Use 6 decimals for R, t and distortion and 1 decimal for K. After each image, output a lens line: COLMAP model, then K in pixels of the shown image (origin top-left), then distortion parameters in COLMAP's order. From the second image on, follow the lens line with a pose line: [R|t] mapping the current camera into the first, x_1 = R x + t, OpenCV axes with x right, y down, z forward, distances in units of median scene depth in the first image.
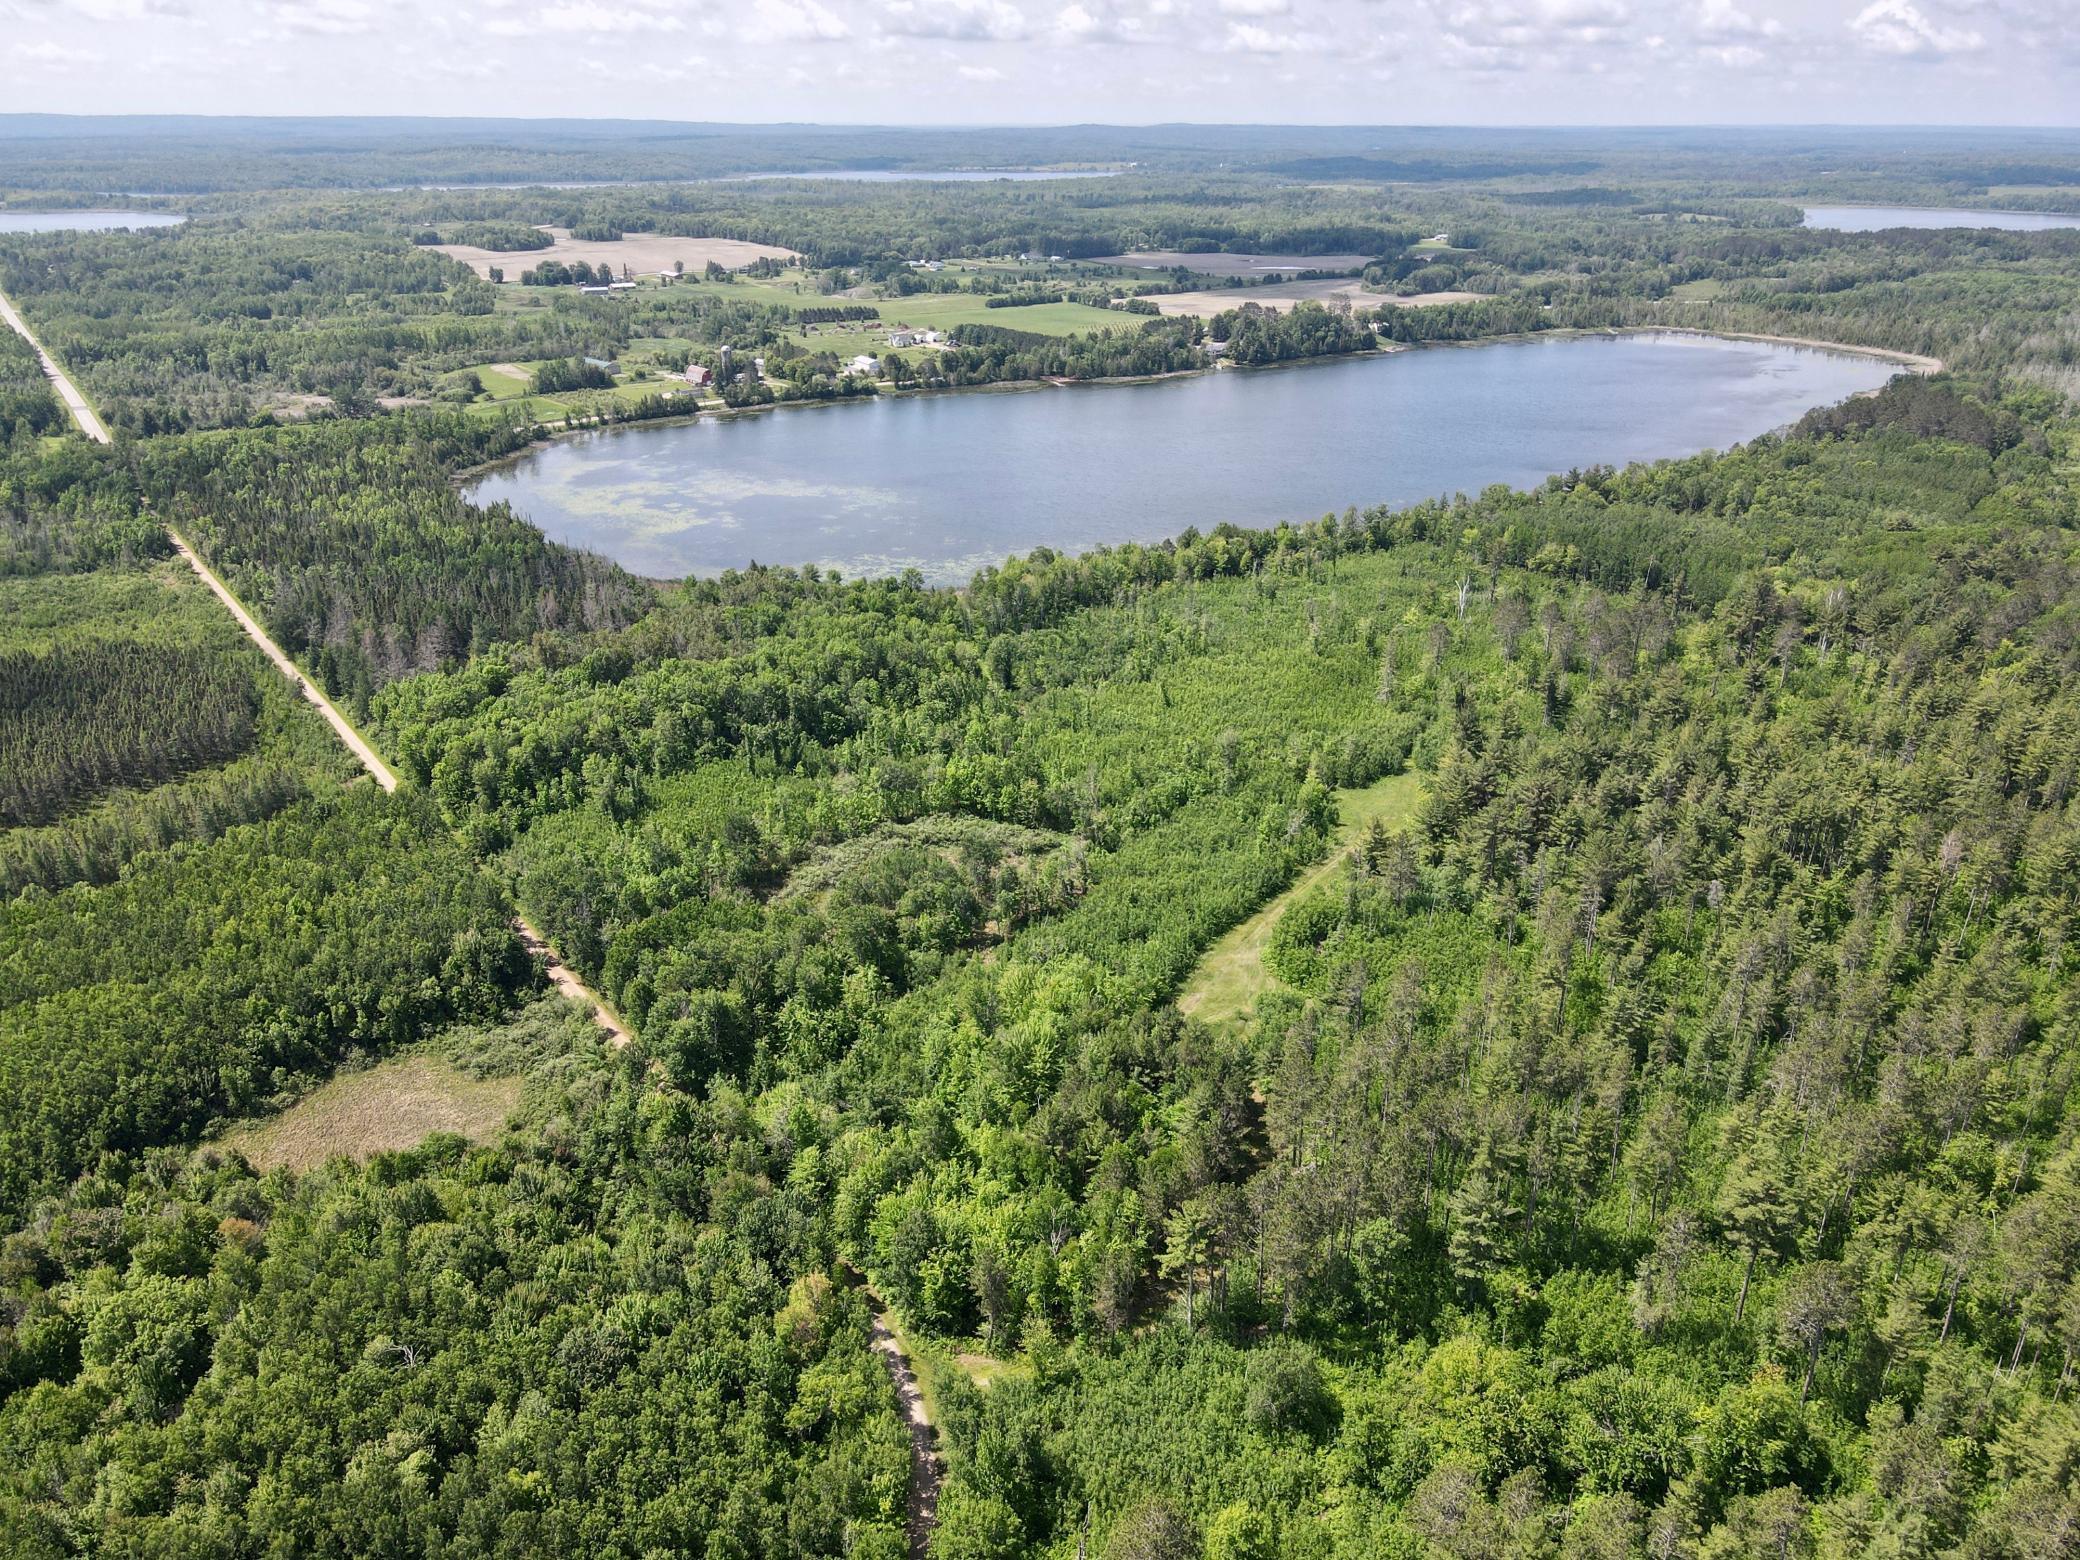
lens RADIAL K [[1526.7, 0, 1029.1], [0, 1526.7, 768.9], [0, 0, 1]] dist [0.010786, 0.008658]
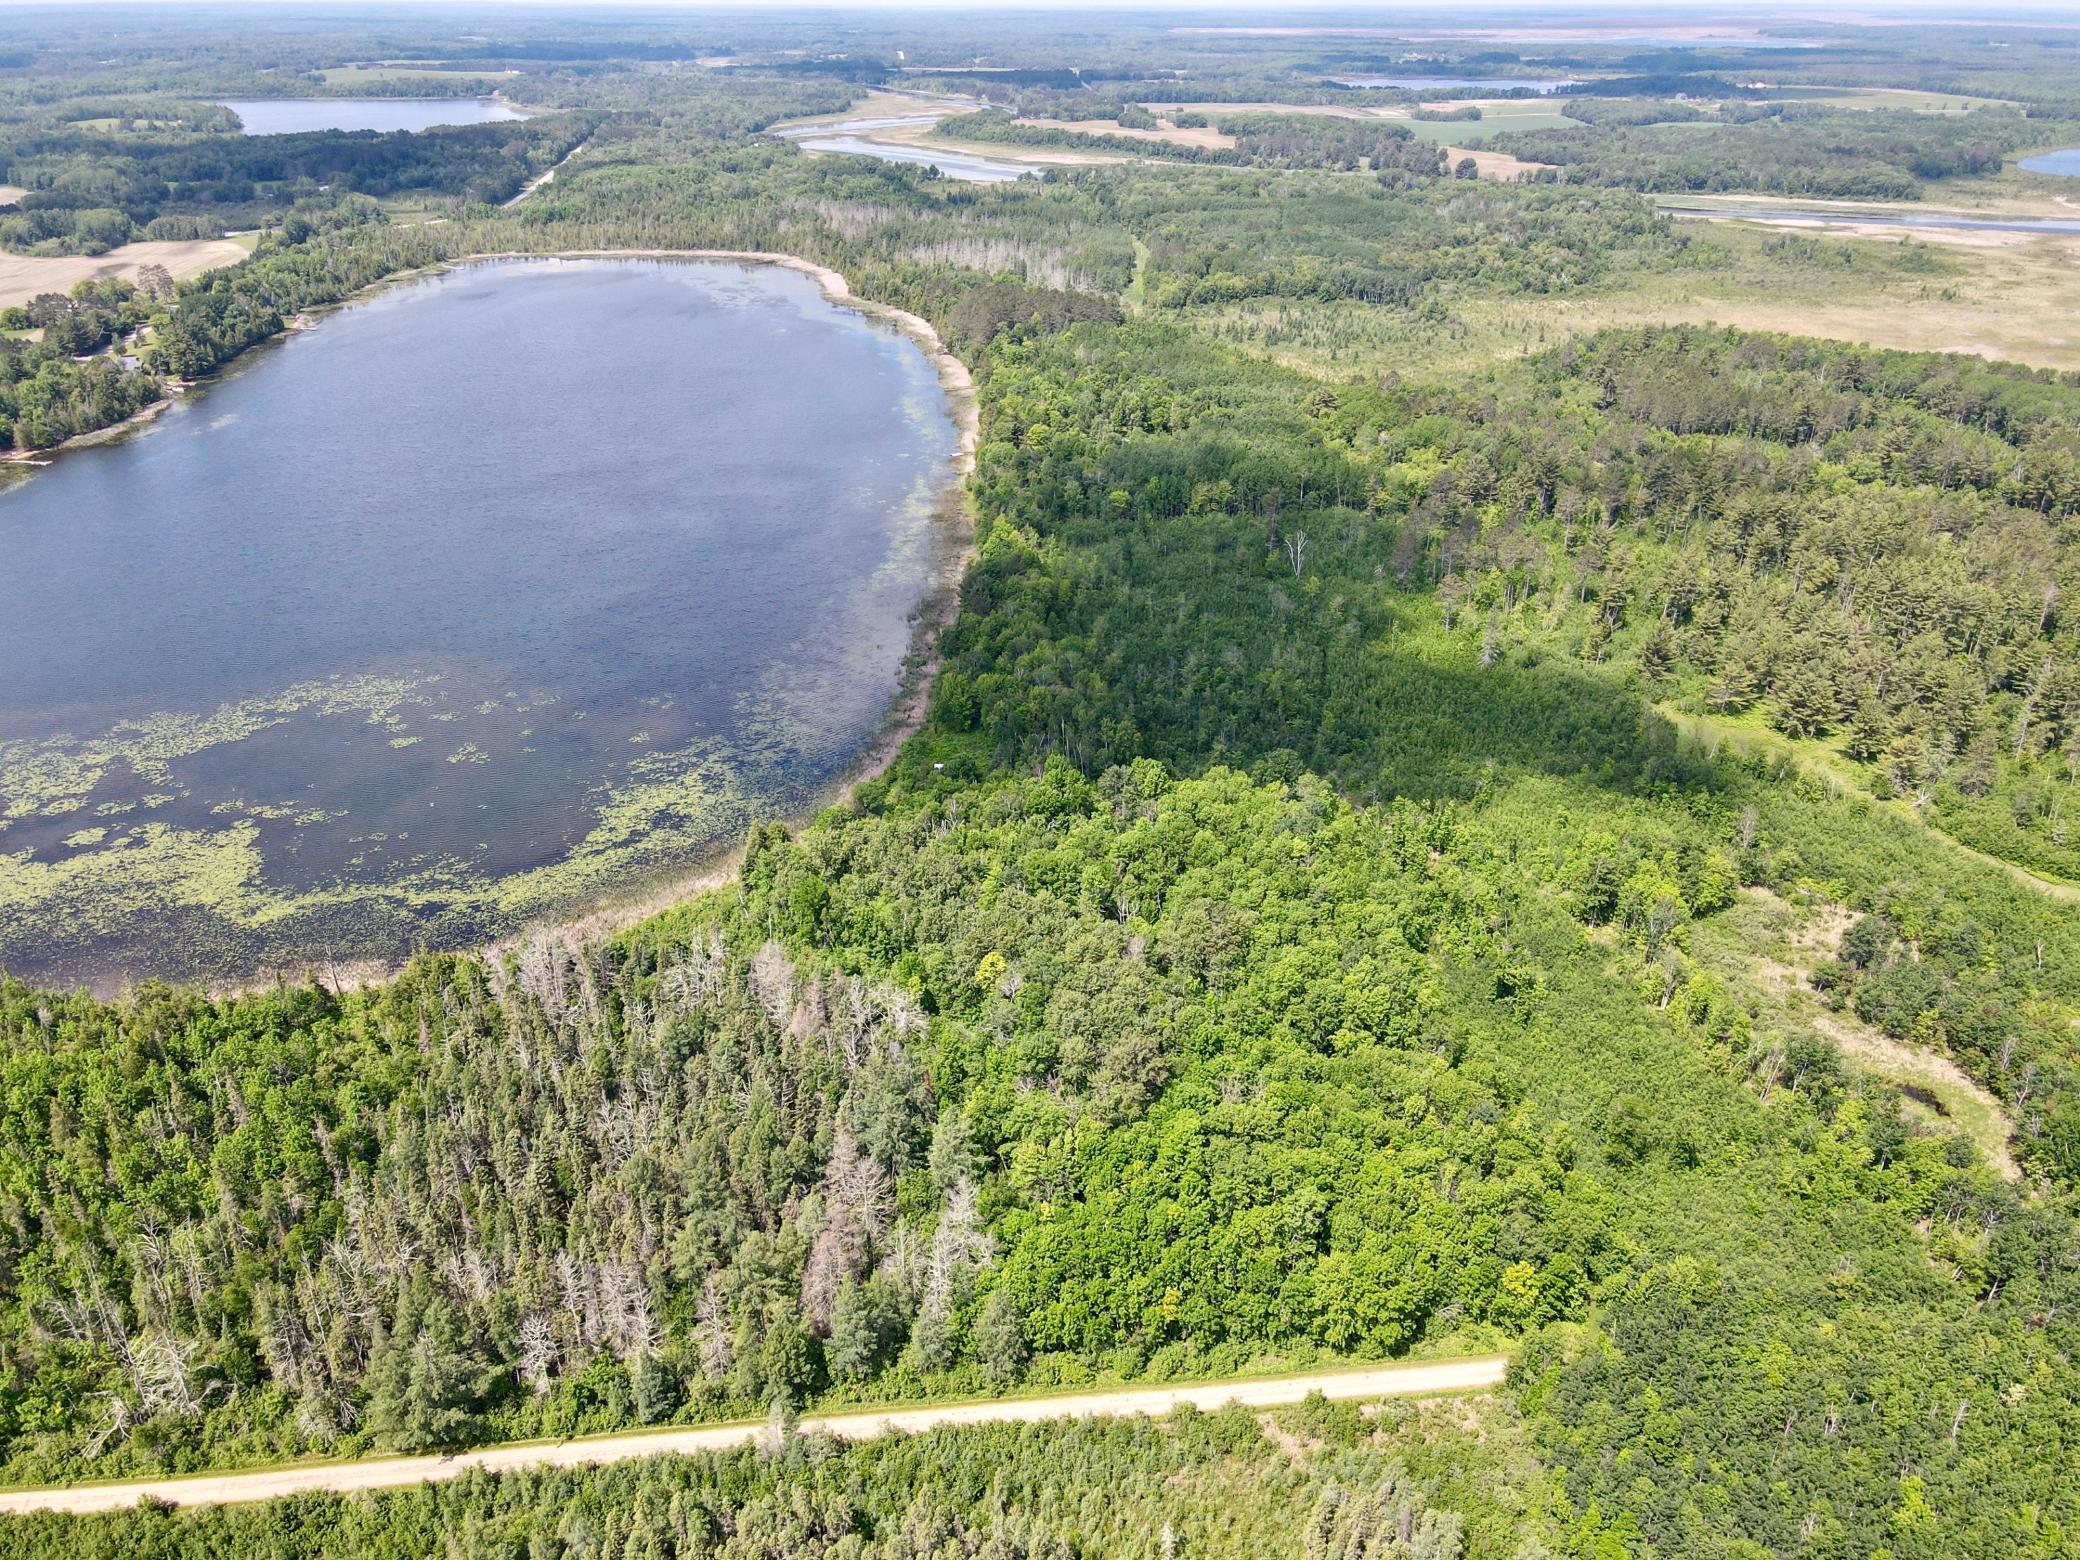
lens RADIAL K [[1526.7, 0, 1037.9], [0, 1526.7, 784.7], [0, 0, 1]] dist [0.010786, 0.008658]
pose [[0.504525, -0.398340, 0.766015, -0.313157], [0.339099, 0.907340, 0.248488, -0.139900], [-0.794019, 0.134386, 0.592853, 0.276700]]
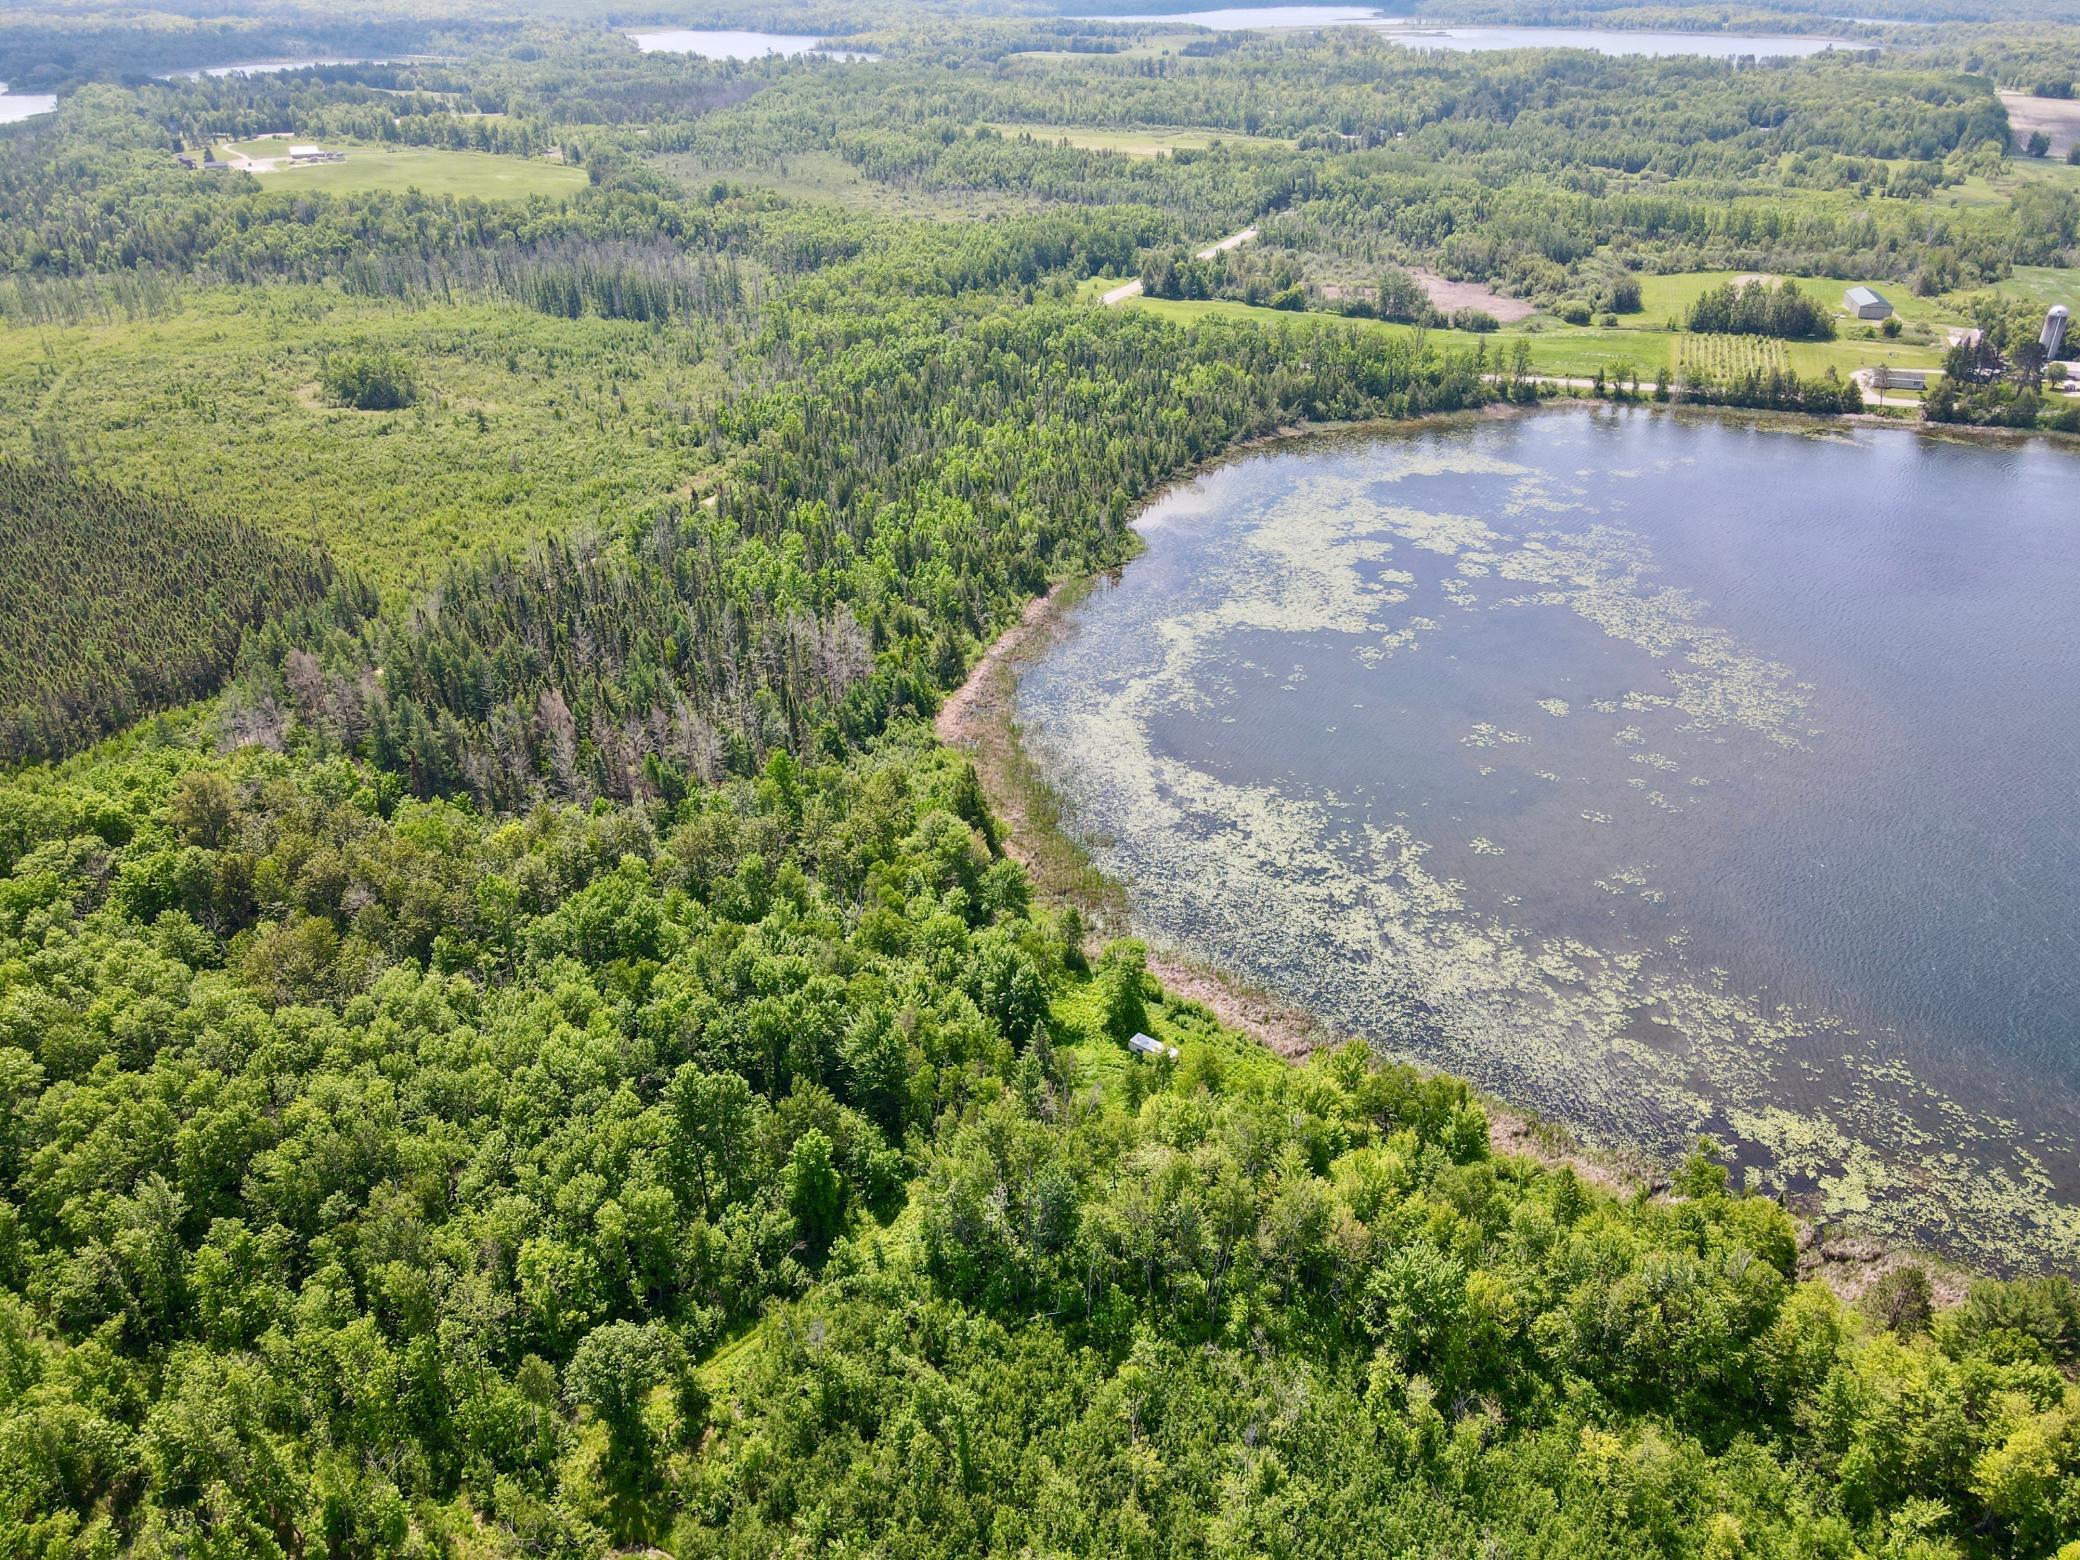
lens RADIAL K [[1526.7, 0, 1034.9], [0, 1526.7, 773.5], [0, 0, 1]] dist [0.010786, 0.008658]
pose [[0.500173, 0.412196, -0.761526, 0.105778], [-0.337990, 0.902609, 0.266569, -0.141510], [0.797239, 0.124058, 0.590779, 0.380459]]
